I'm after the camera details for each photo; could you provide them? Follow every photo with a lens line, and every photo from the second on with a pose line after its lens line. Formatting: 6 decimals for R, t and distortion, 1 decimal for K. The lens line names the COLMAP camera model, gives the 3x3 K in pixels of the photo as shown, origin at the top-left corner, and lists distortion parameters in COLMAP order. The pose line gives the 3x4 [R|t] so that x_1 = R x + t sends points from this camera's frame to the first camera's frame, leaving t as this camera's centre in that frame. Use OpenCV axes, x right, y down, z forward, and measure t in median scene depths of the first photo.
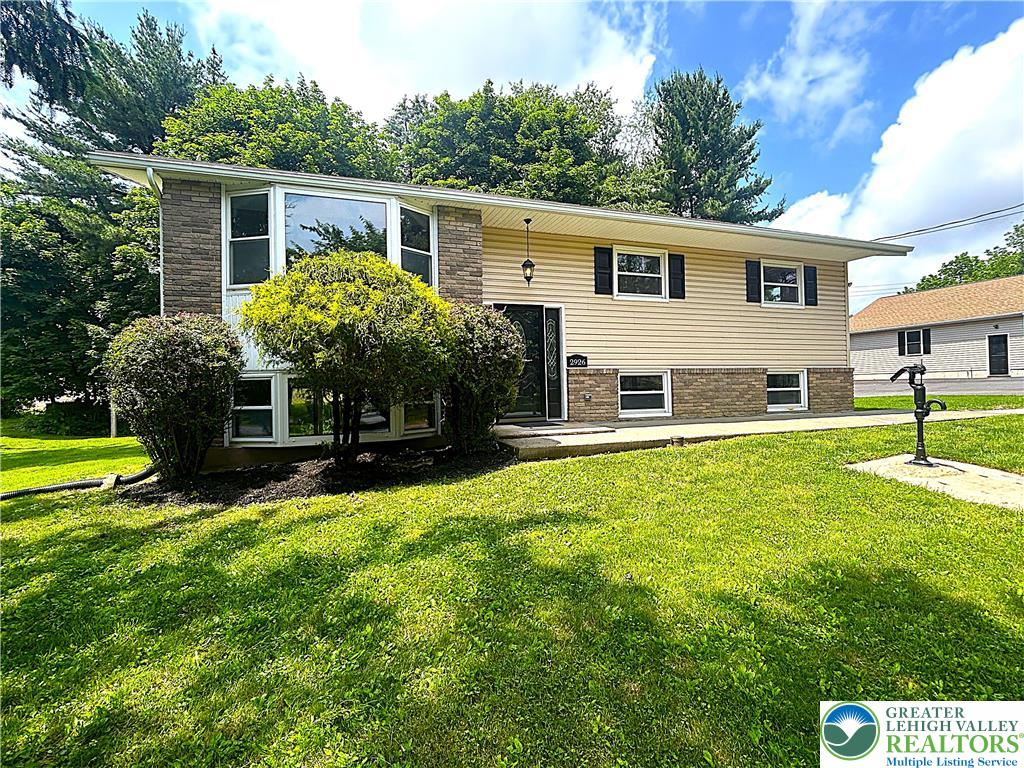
lens RADIAL K [[494.9, 0, 512.0], [0, 494.9, 384.0], [0, 0, 1]] dist [-0.000911, 0.000300]
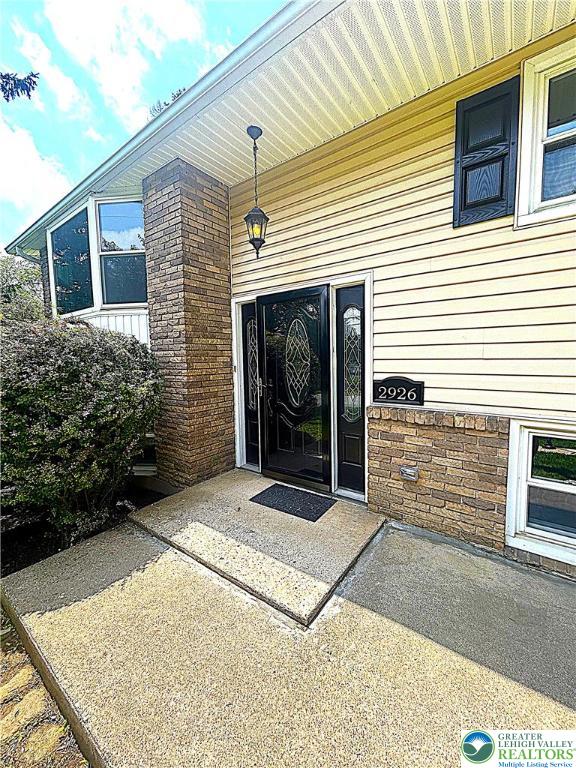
lens RADIAL K [[310.0, 0, 289.1], [0, 310.0, 391.2], [0, 0, 1]] dist [-0.000216, 0.000019]
pose [[0.543678, 0.080795, -0.835396, 0.317706], [-0.026384, 0.996509, 0.079206, -0.065977], [0.838879, -0.021022, 0.543911, 0.747939]]
